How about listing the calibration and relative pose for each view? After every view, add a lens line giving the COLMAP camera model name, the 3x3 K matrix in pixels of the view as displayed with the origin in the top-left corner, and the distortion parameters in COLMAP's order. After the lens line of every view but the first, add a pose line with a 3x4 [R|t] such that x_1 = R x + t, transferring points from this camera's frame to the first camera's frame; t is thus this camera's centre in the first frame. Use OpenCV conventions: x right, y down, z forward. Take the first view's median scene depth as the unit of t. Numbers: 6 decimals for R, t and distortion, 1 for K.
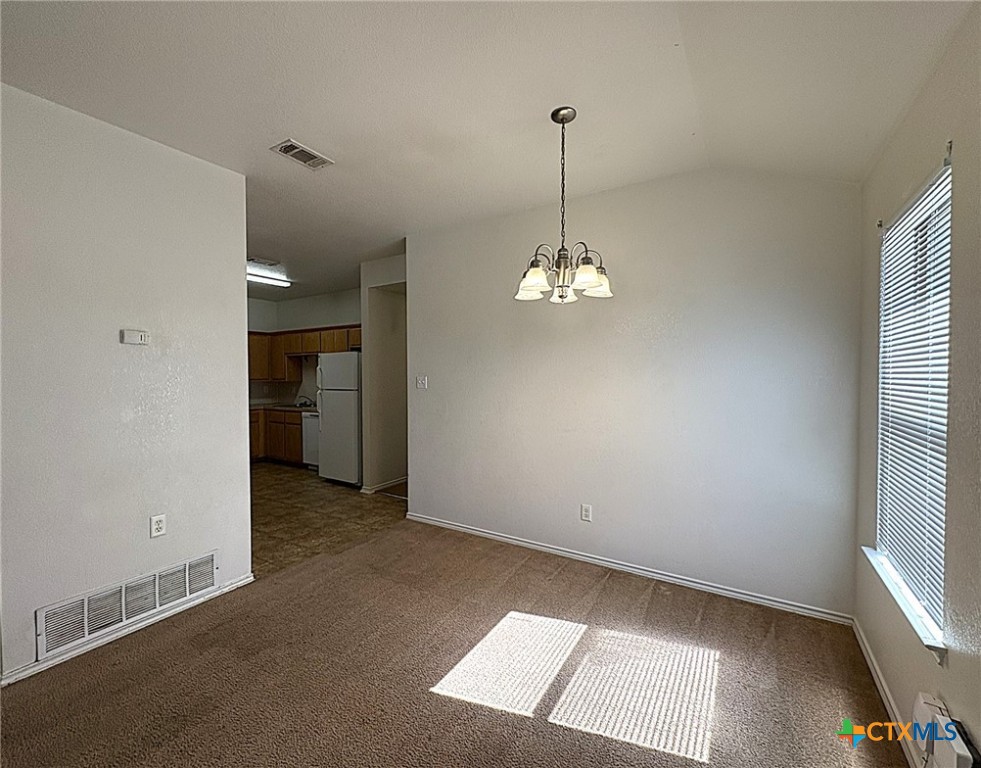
lens RADIAL K [[416.4, 0, 490.5], [0, 416.4, 384.0], [0, 0, 1]] dist [-0.000496, -0.000037]
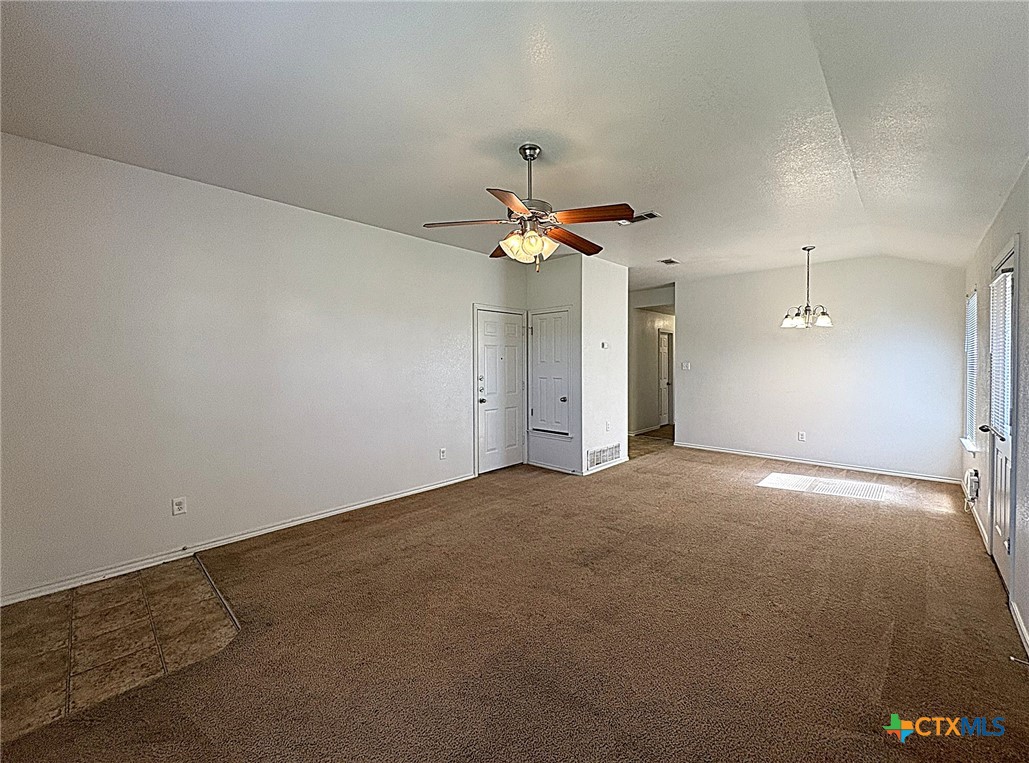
lens RADIAL K [[422.5, 0, 516.9], [0, 422.5, 369.1], [0, 0, 1]] dist [-0.000101, 0.000309]
pose [[0.981320, 0.004073, -0.192340, -0.777042], [-0.005700, 0.999952, -0.007907, 0.039368], [0.192299, 0.008855, 0.981296, -1.297658]]
